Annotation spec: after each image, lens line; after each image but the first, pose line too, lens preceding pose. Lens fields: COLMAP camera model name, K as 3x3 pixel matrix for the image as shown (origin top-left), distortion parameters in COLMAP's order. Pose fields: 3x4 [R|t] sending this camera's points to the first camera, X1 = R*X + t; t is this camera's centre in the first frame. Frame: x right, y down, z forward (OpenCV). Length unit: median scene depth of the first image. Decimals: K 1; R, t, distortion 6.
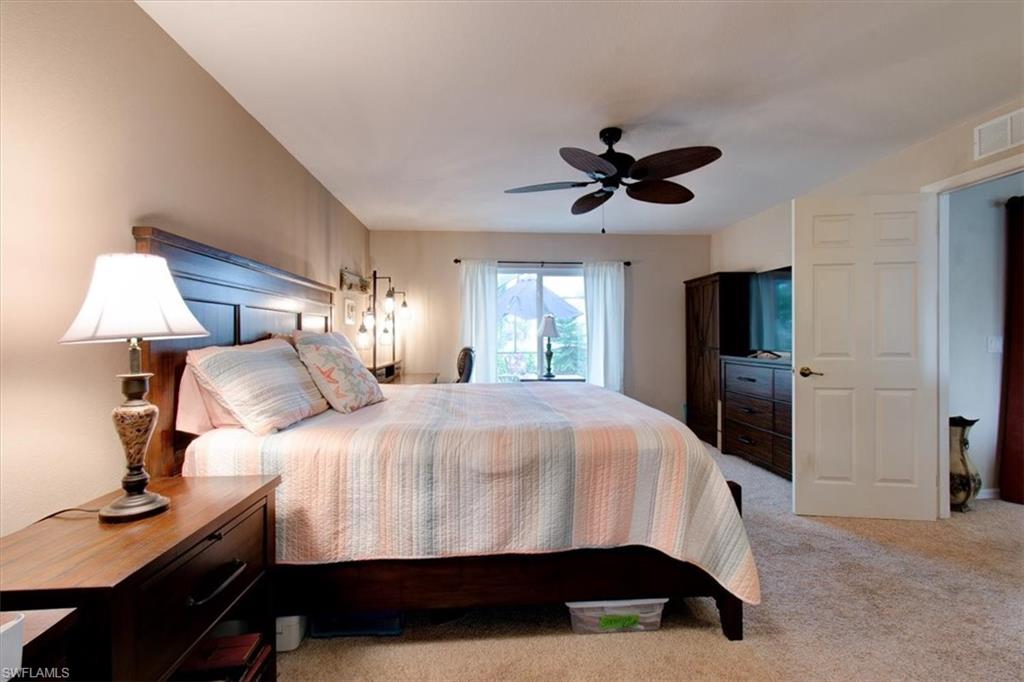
lens RADIAL K [[454.2, 0, 514.1], [0, 454.2, 336.8], [0, 0, 1]] dist [-0.000728, -0.000368]
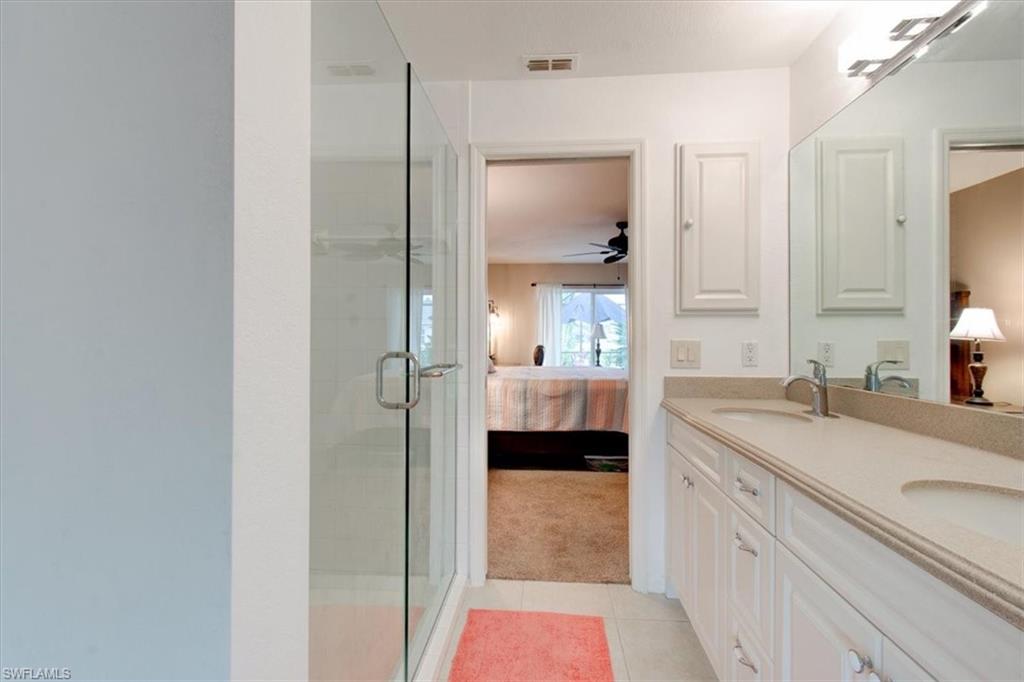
lens RADIAL K [[454.2, 0, 512.2], [0, 454.2, 340.1], [0, 0, 1]] dist [-0.000728, -0.000368]
pose [[0.986870, 0.007106, -0.161360, 0.078187], [-0.006476, 0.999969, 0.004427, 0.000819], [0.161387, -0.003324, 0.986886, -0.821272]]
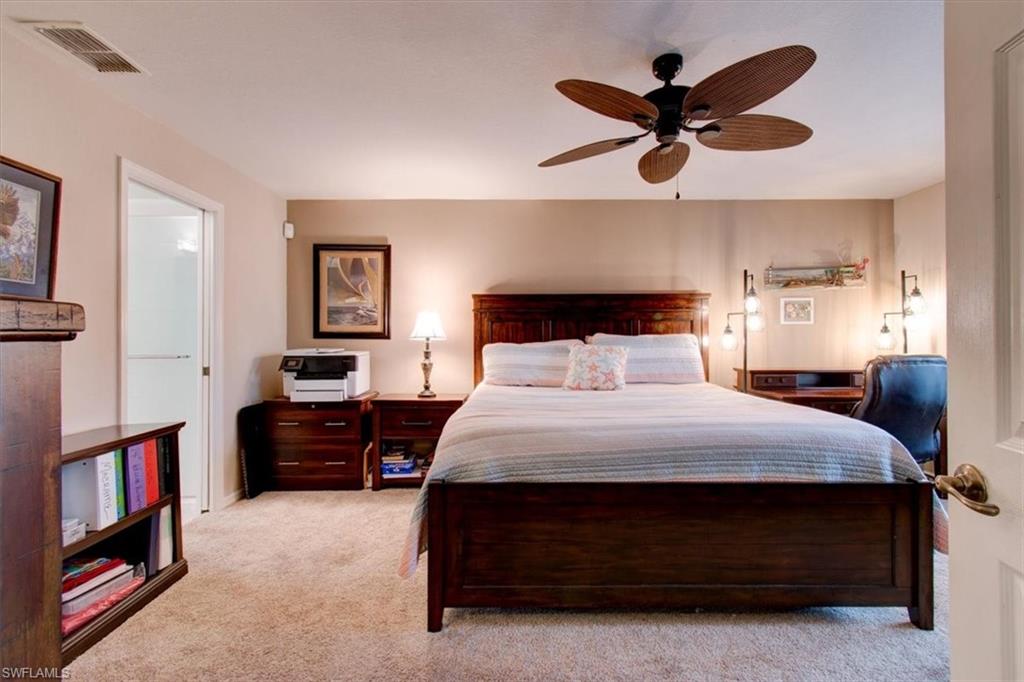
lens RADIAL K [[454.2, 0, 507.0], [0, 454.2, 334.1], [0, 0, 1]] dist [-0.000728, -0.000368]
pose [[-0.074612, -0.006460, -0.997192, 0.968764], [-0.000762, 0.999979, -0.006421, -0.002981], [0.997212, 0.000280, -0.074616, 0.794838]]
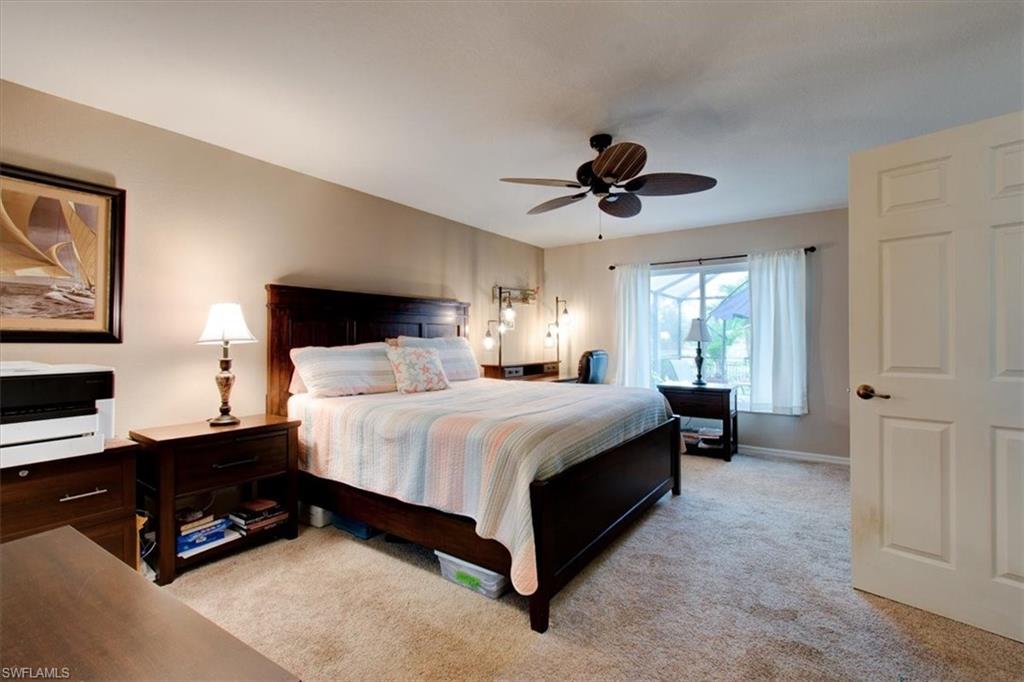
lens RADIAL K [[454.2, 0, 511.2], [0, 454.2, 340.3], [0, 0, 1]] dist [-0.000728, -0.000368]
pose [[0.771619, 0.003112, -0.636077, 0.700933], [-0.002055, 0.999995, 0.002399, -0.005059], [0.636082, -0.000544, 0.771622, 0.095988]]
